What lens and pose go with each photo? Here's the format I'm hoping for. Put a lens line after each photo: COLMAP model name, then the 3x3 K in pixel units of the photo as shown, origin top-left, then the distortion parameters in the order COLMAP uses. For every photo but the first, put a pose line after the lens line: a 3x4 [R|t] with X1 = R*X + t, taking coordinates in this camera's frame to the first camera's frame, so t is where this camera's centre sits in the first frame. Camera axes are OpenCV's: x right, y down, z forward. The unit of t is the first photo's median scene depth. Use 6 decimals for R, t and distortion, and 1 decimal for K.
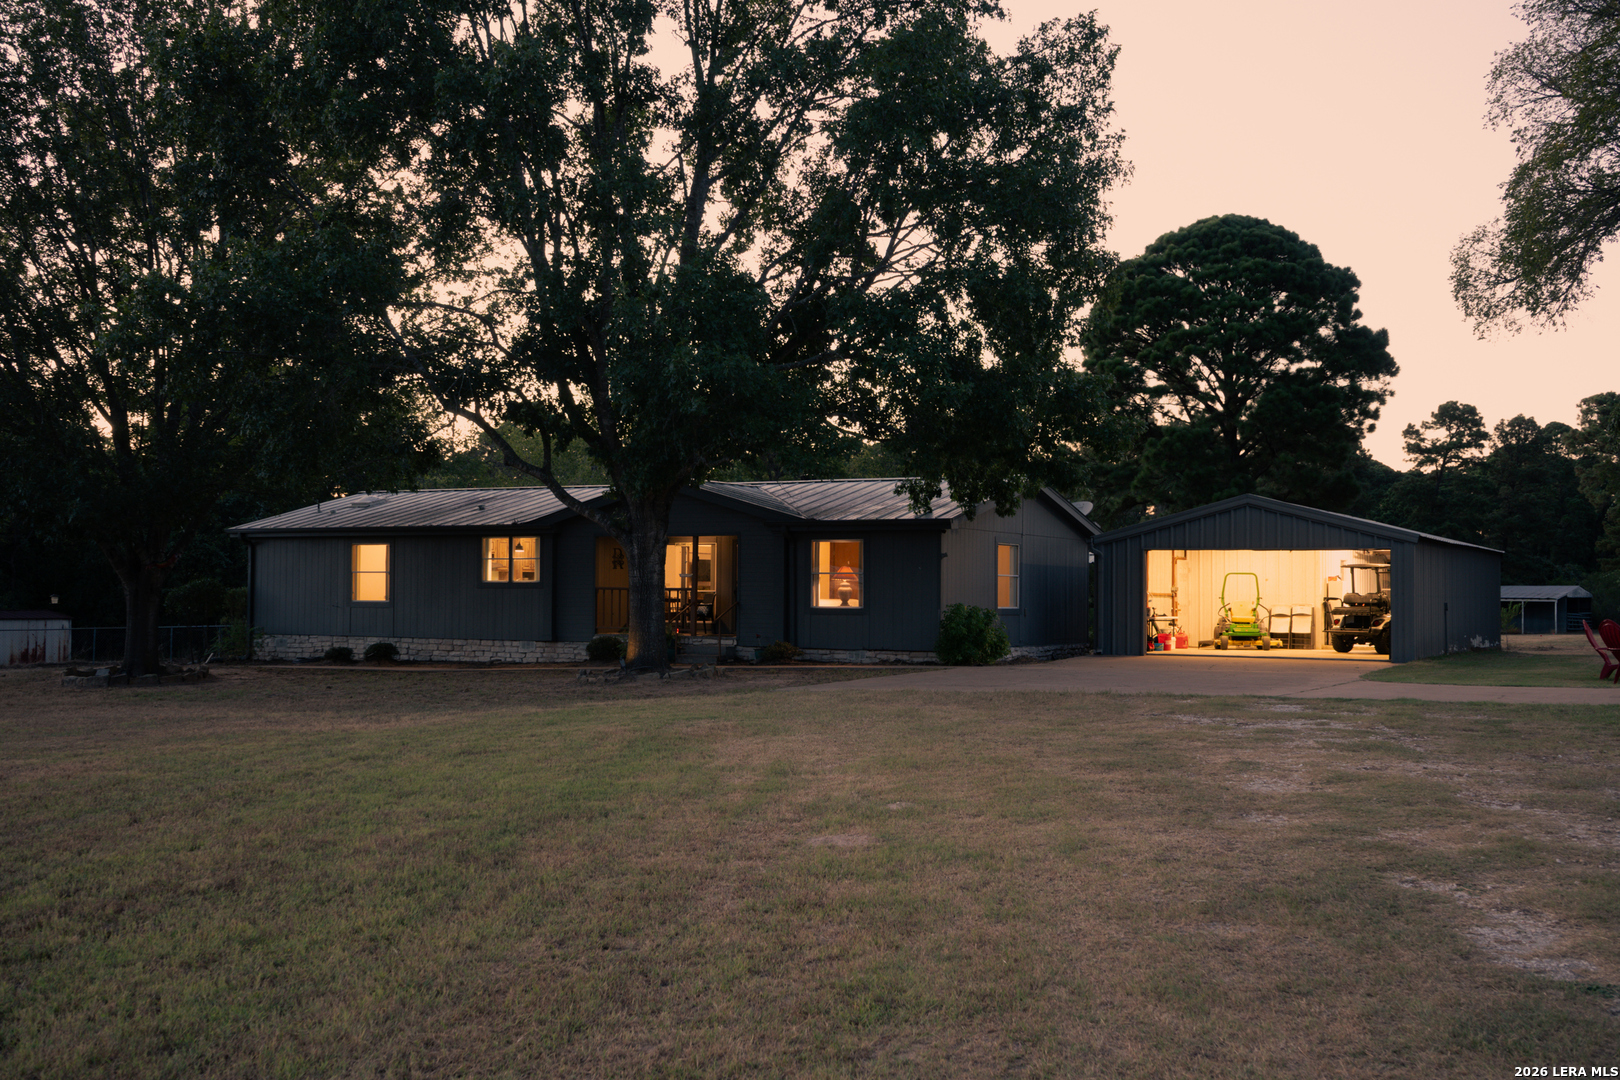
lens RADIAL K [[1794.3, 0, 810.2], [0, 1794.3, 546.9], [0, 0, 1]] dist [-0.025137, 0.000000]
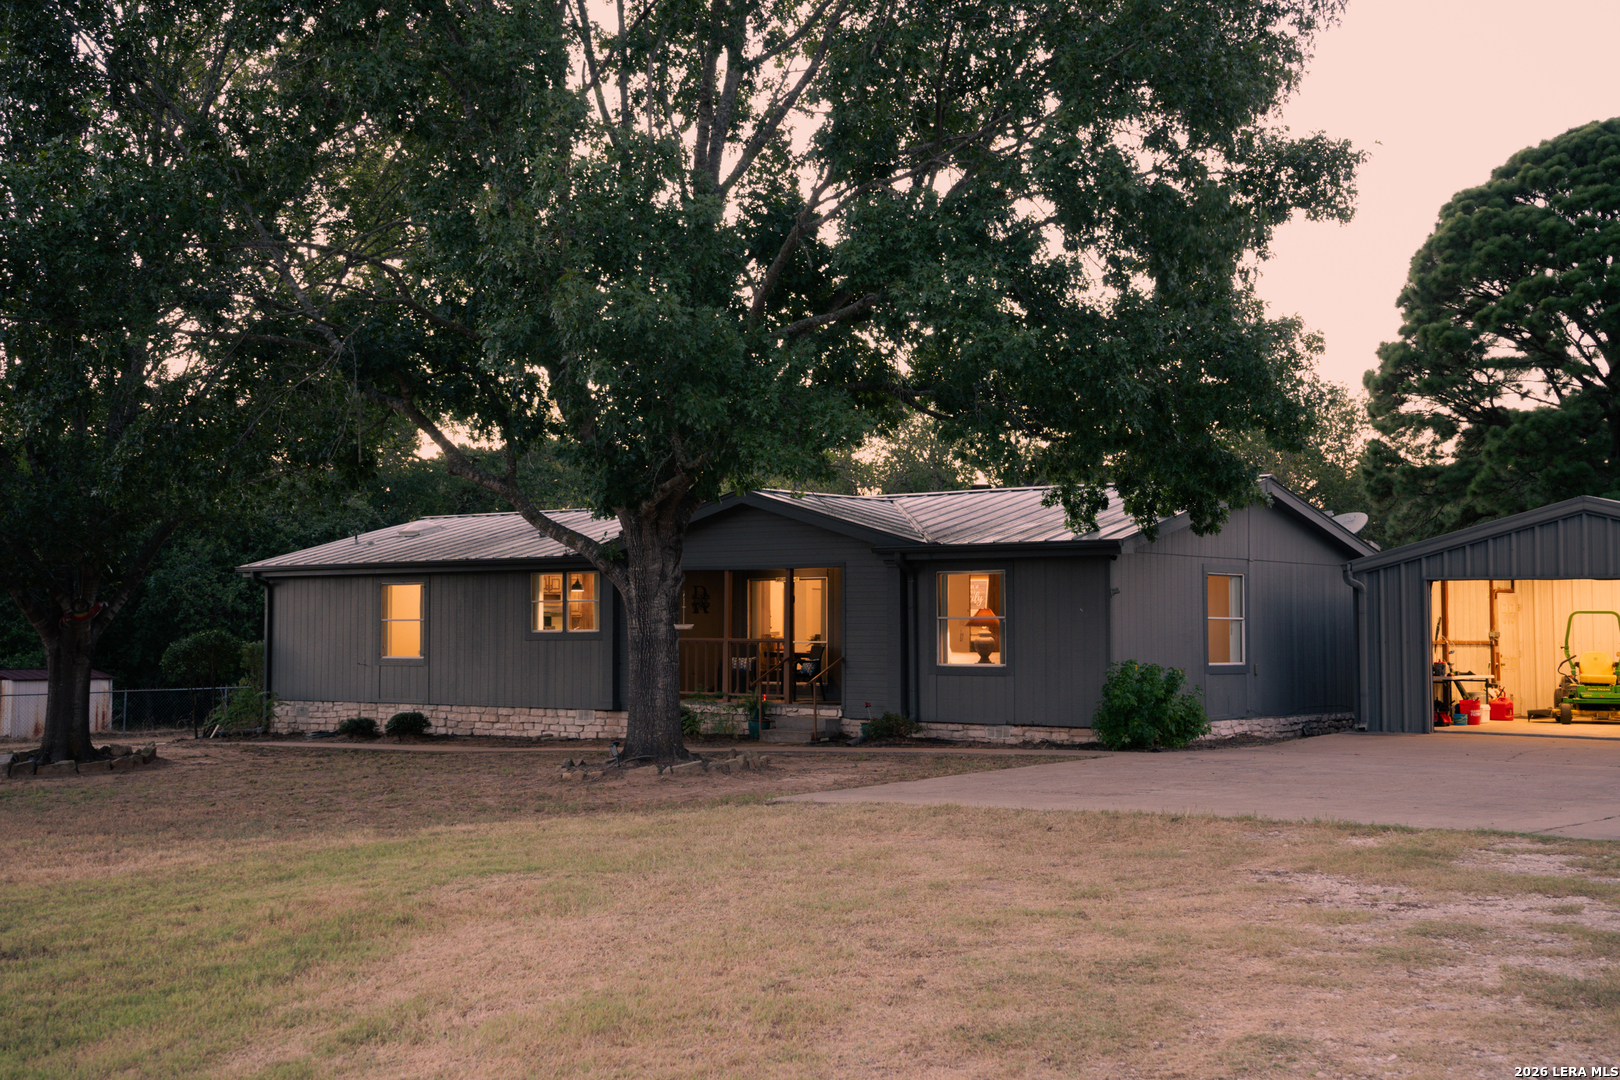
lens RADIAL K [[2013.0, 0, 811.7], [0, 2013.0, 550.3], [0, 0, 1]] dist [0.142622, 0.000000]
pose [[0.984735, -0.014758, -0.173434, 0.082468], [0.012446, 0.999819, -0.014410, -0.001382], [0.173615, 0.012032, 0.984740, 0.169831]]
